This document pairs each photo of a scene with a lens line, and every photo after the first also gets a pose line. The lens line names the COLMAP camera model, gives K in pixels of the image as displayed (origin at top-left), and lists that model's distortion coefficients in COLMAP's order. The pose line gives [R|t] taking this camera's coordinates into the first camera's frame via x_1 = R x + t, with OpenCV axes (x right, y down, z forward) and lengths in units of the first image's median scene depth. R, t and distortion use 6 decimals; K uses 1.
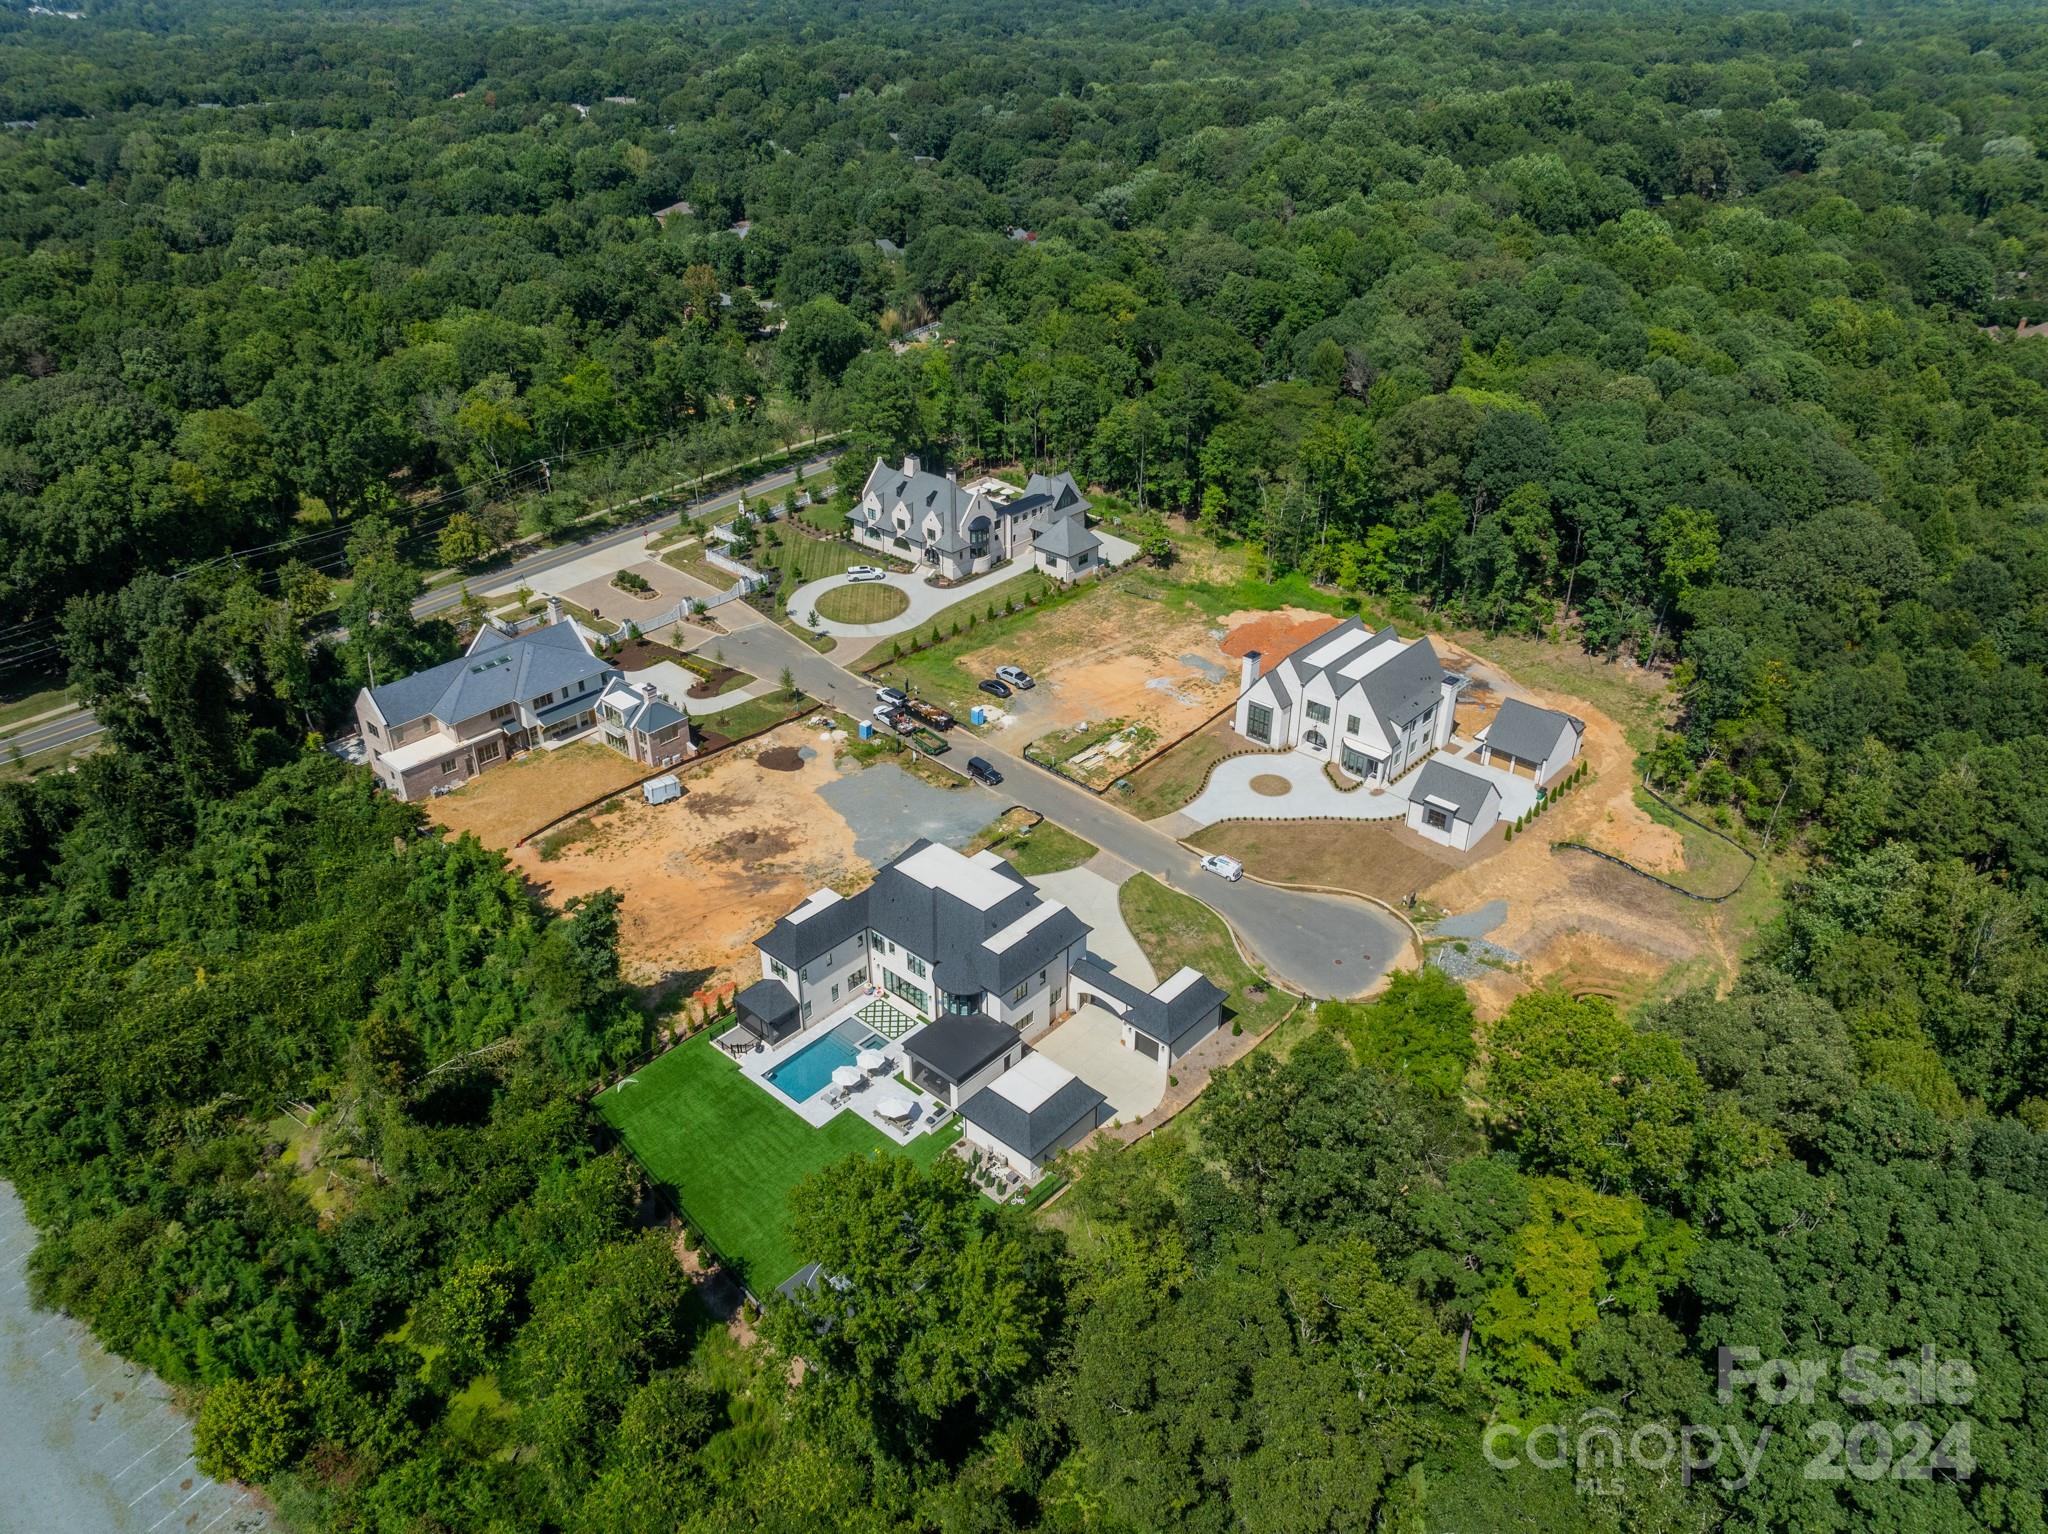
lens RADIAL K [[1438.5, 0, 1024.0], [0, 1438.5, 767.0], [0, 0, 1]] dist [-0.045928, 0.002564]
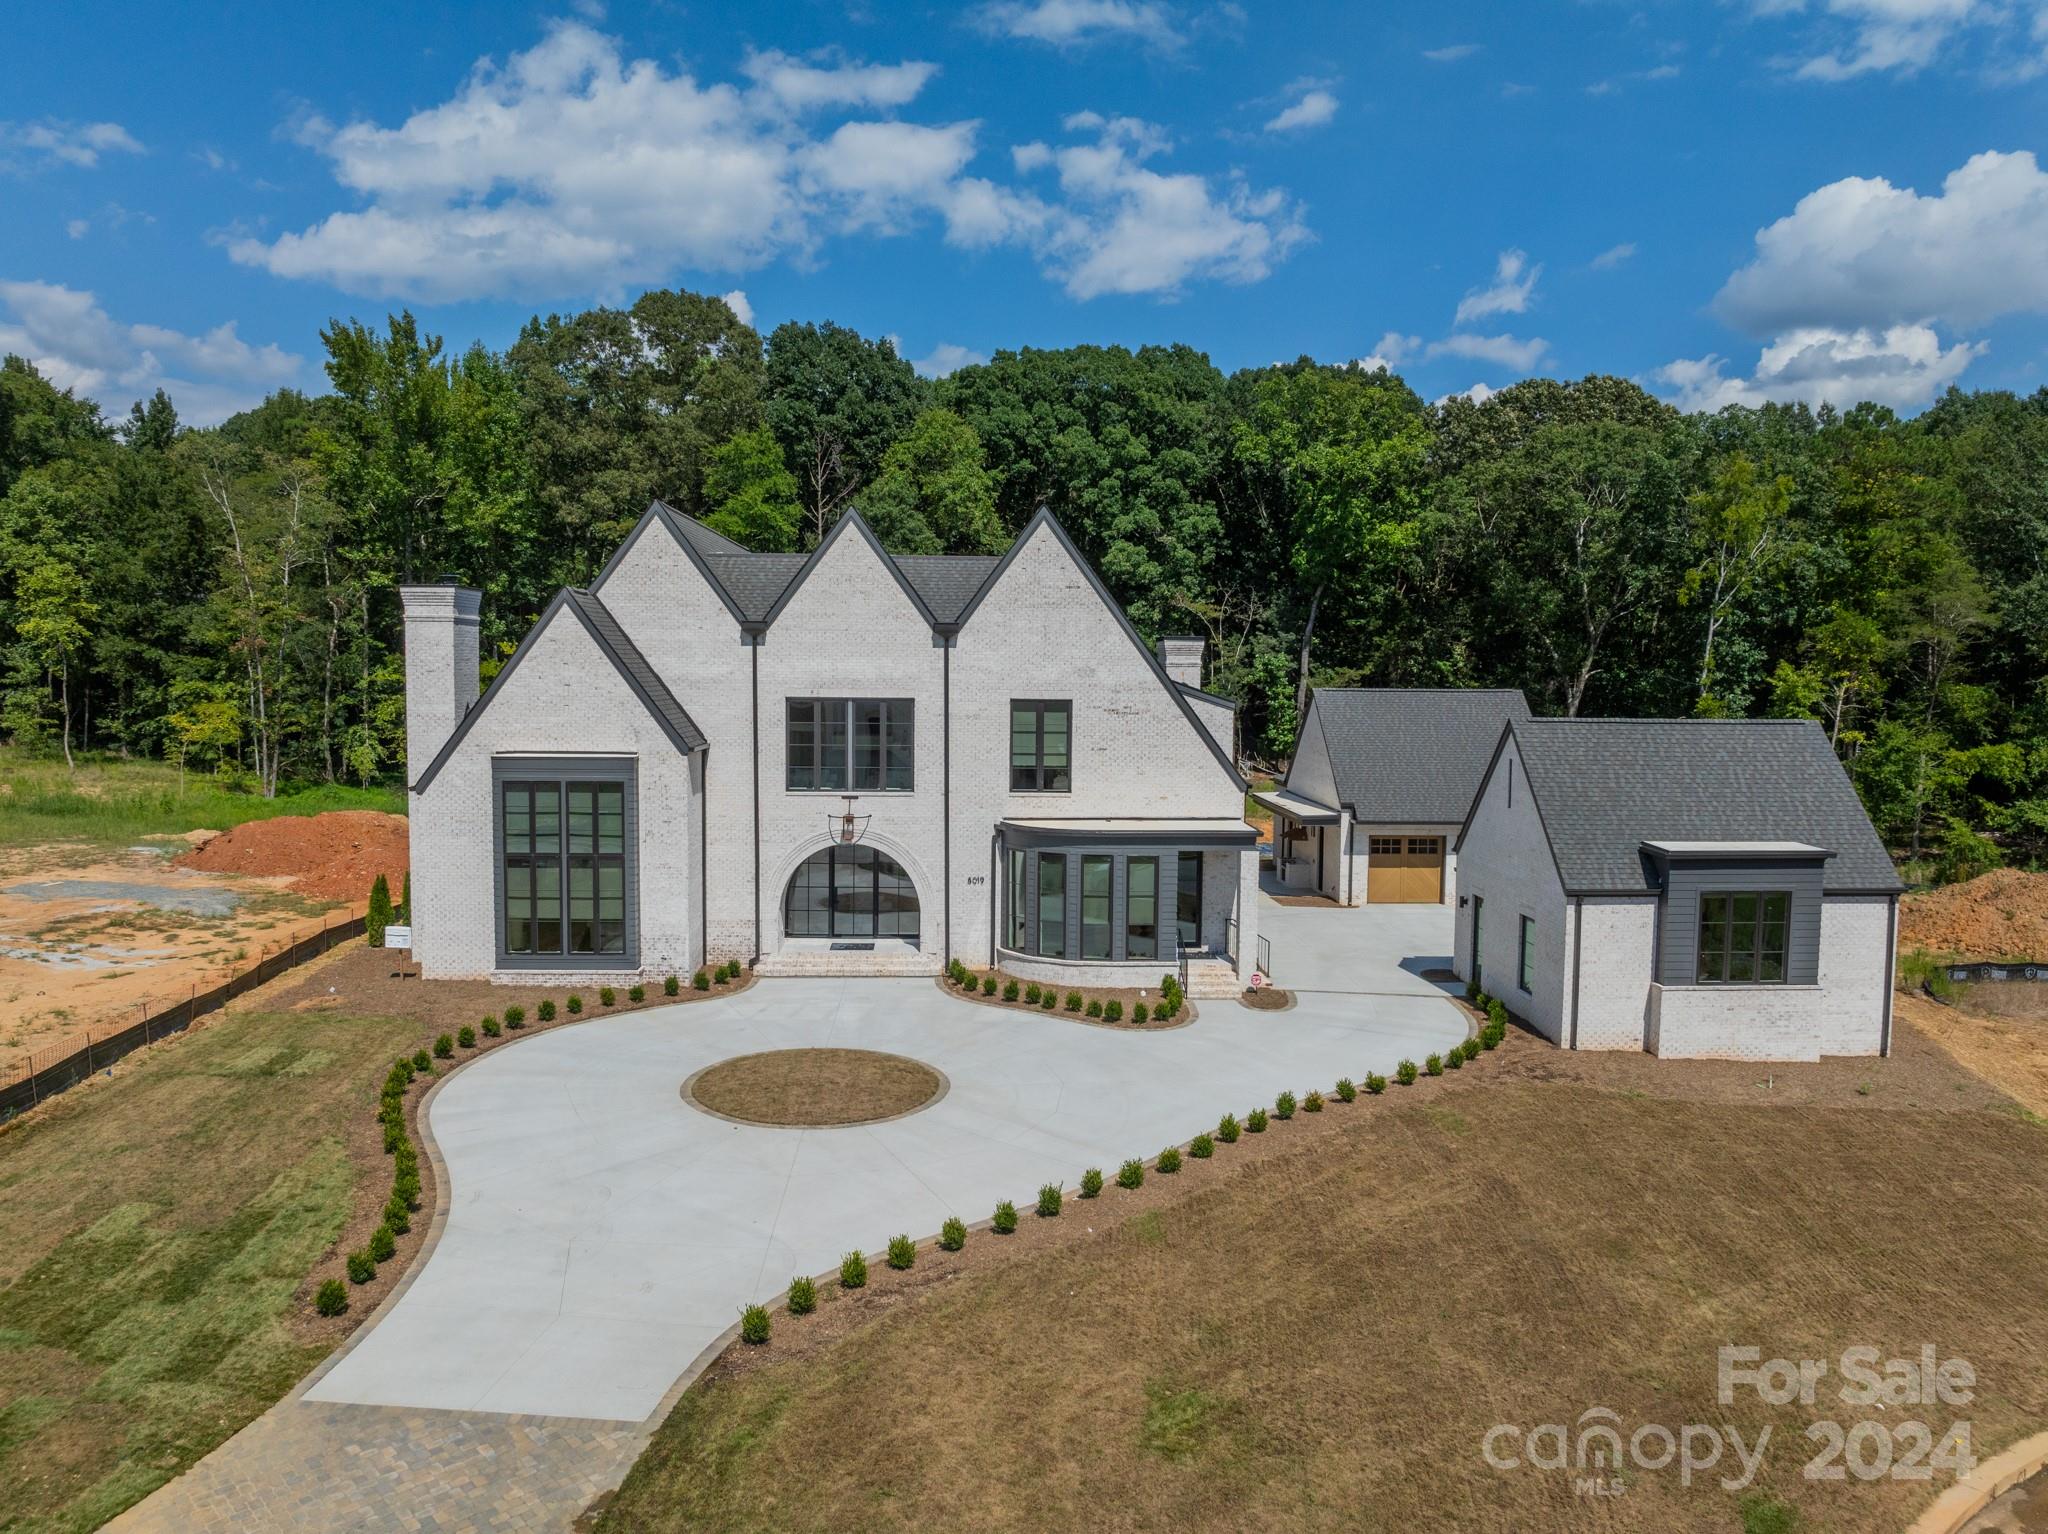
lens RADIAL K [[1438.5, 0, 1024.0], [0, 1438.5, 767.0], [0, 0, 1]] dist [-0.045928, 0.002564]
pose [[0.724471, -0.068609, 0.685883, 0.080067], [0.363291, 0.883625, -0.295341, 0.033772], [-0.585800, 0.463141, 0.665086, 0.832803]]
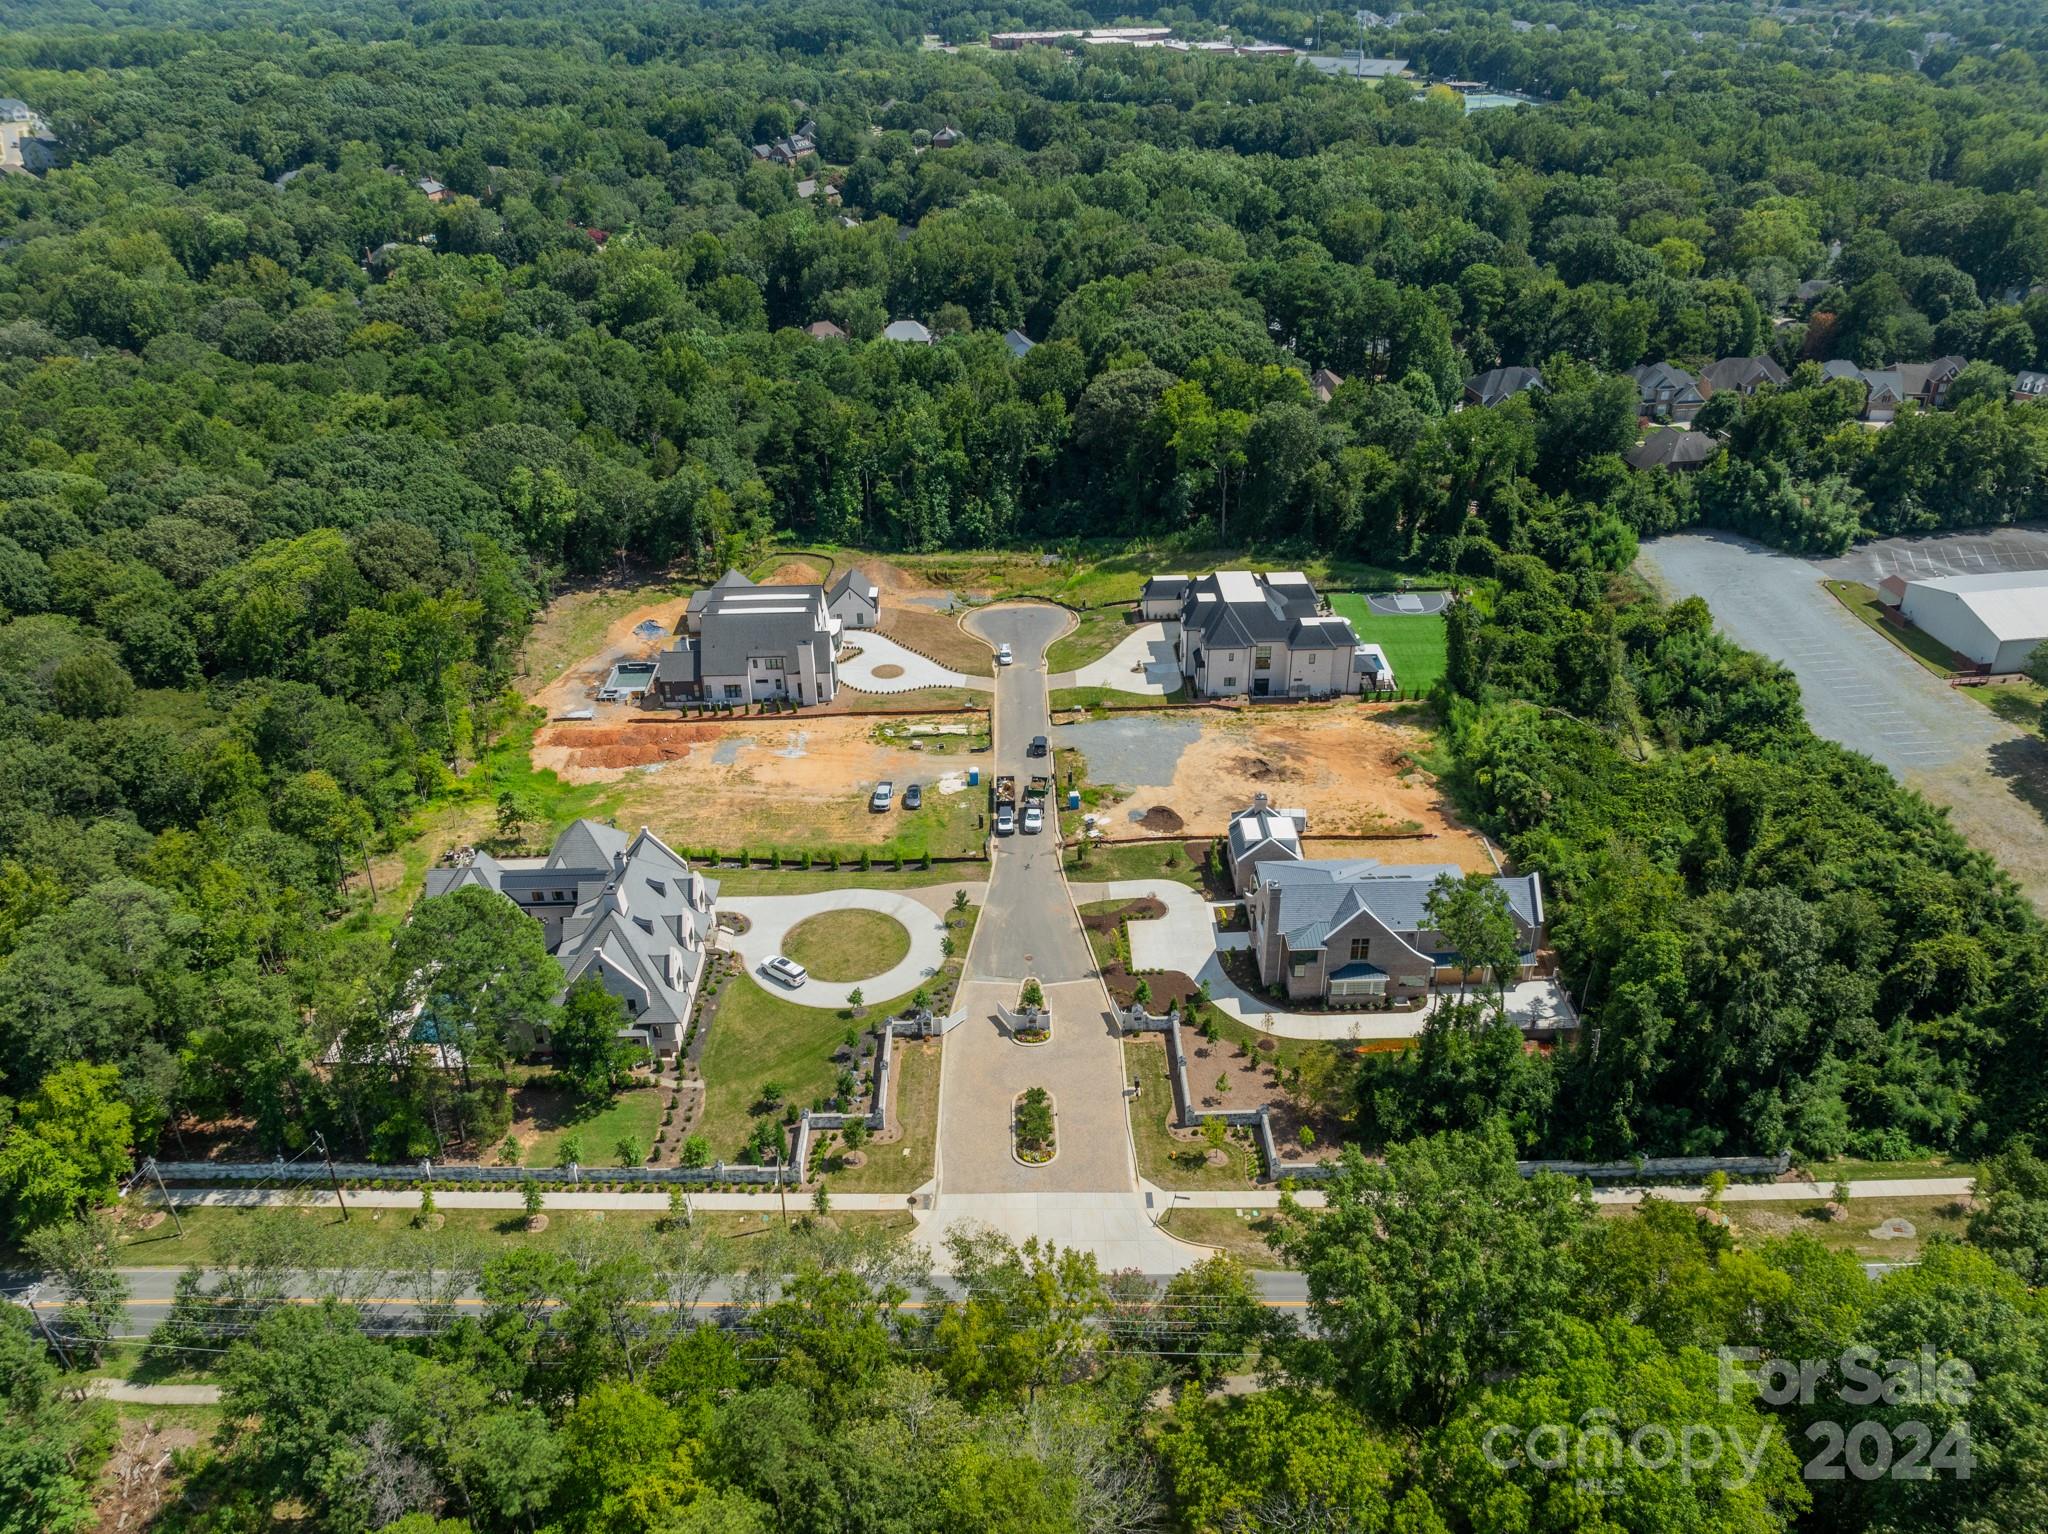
lens RADIAL K [[1500.2, 0, 1024.0], [0, 1500.2, 767.0], [0, 0, 1]] dist [-0.043686, -0.000060]
pose [[-0.682877, -0.356951, 0.637389, -0.751205], [0.380599, 0.570898, 0.727475, -0.820646], [-0.623557, 0.739366, -0.253998, 1.275559]]
